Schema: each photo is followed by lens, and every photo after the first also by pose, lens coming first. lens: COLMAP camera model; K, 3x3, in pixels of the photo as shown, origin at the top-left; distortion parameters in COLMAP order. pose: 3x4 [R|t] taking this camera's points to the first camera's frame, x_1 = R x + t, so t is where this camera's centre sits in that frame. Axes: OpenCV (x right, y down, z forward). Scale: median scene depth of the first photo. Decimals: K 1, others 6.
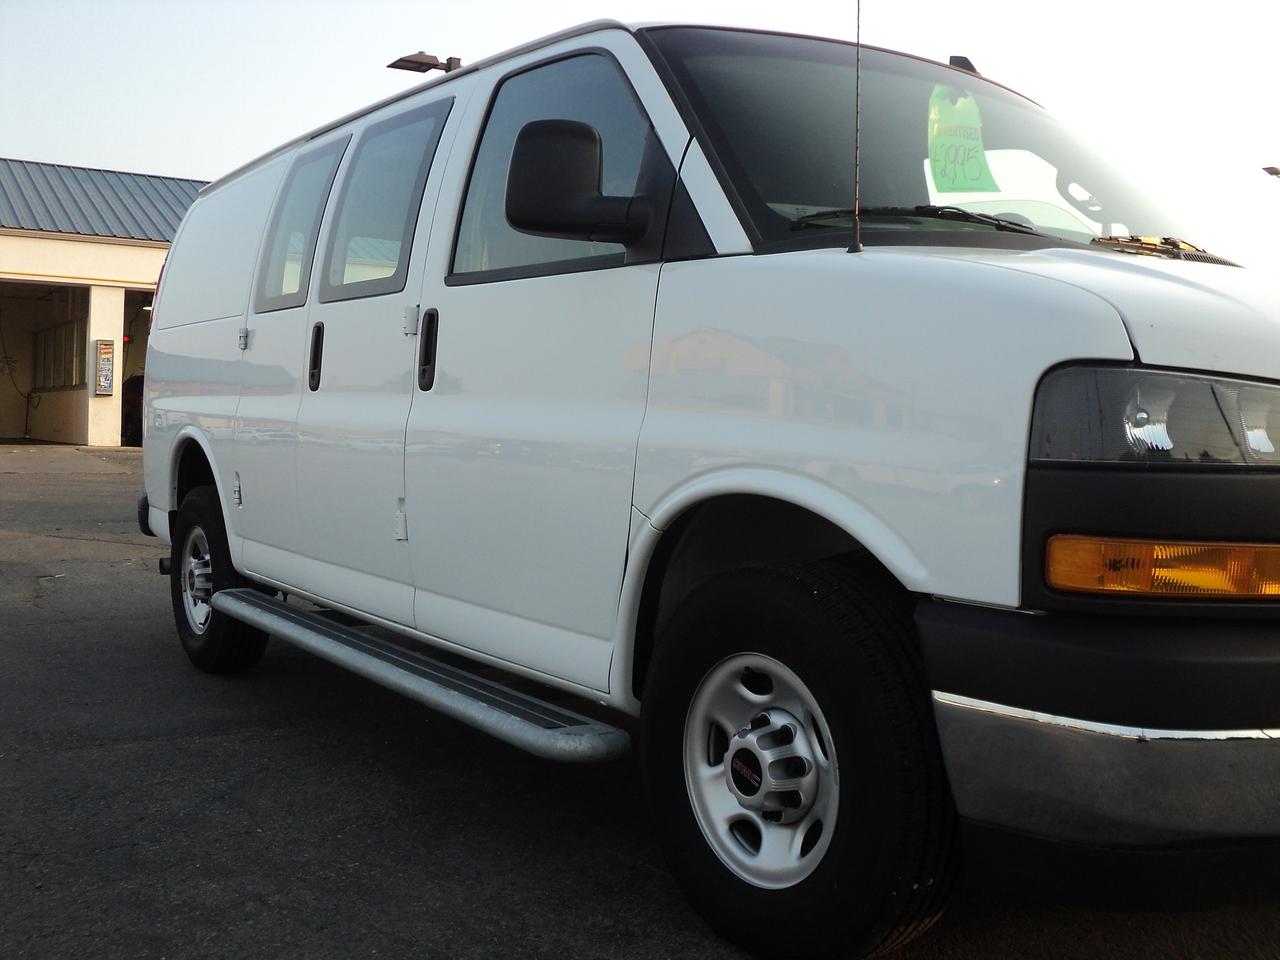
lens RADIAL K [[1312.5, 0, 633.9], [0, 1312.5, 489.2], [0, 0, 1]] dist [-0.133490, 0.000000]
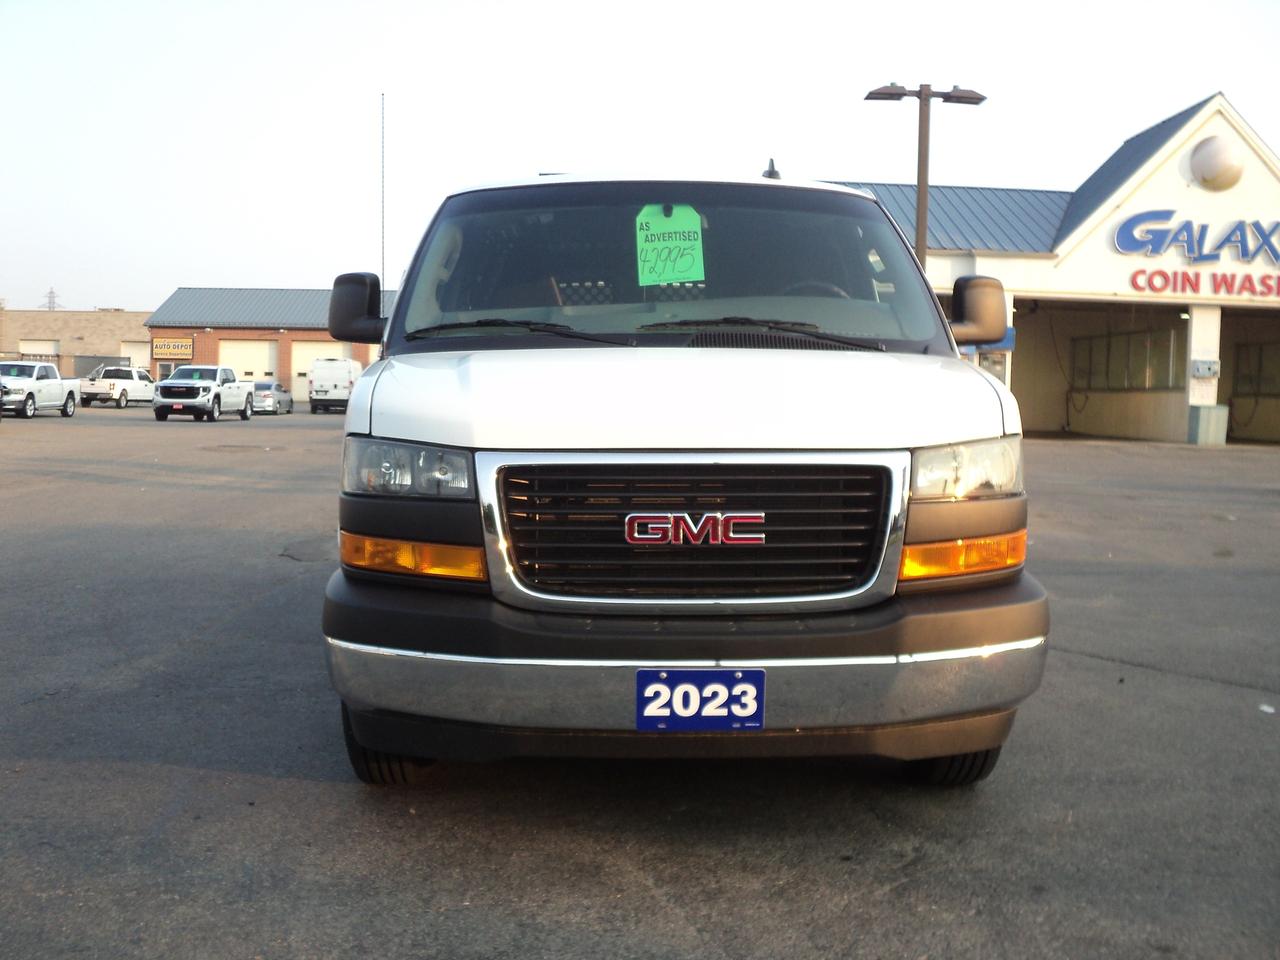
lens RADIAL K [[1312.5, 0, 643.1], [0, 1312.5, 476.6], [0, 0, 1]] dist [-0.133490, 0.000000]
pose [[0.837777, 0.022320, -0.545557, 0.738789], [-0.018509, 0.999751, 0.012479, -0.031101], [0.545699, -0.000357, 0.837981, -0.129064]]
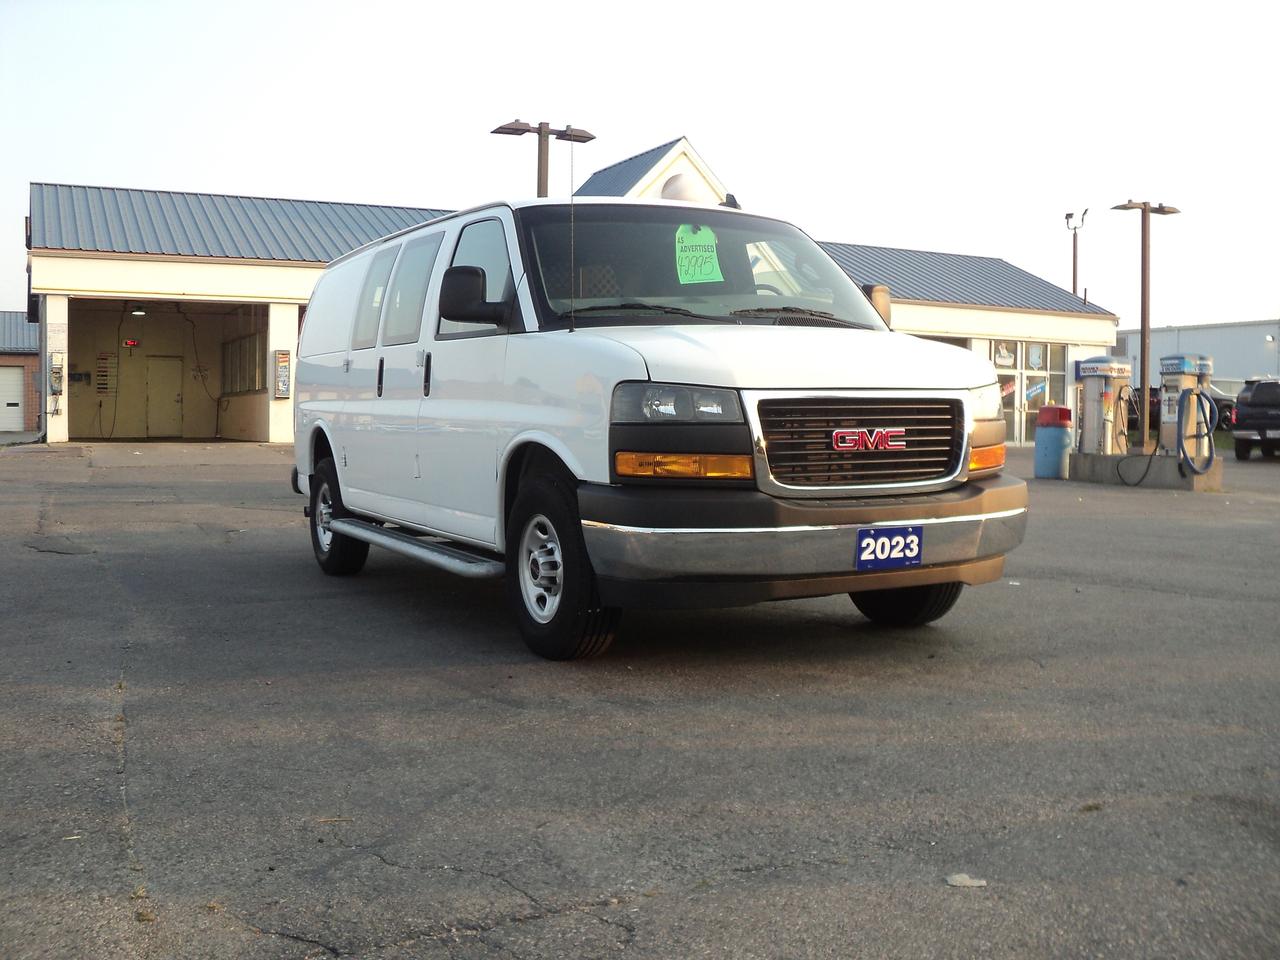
lens RADIAL K [[1312.5, 0, 640.7], [0, 1312.5, 472.7], [0, 0, 1]] dist [-0.133490, 0.000000]
pose [[0.991562, -0.016225, -0.128611, 0.306186], [0.015357, 0.999852, -0.007736, 0.042024], [0.128717, 0.005696, 0.991665, -0.647862]]
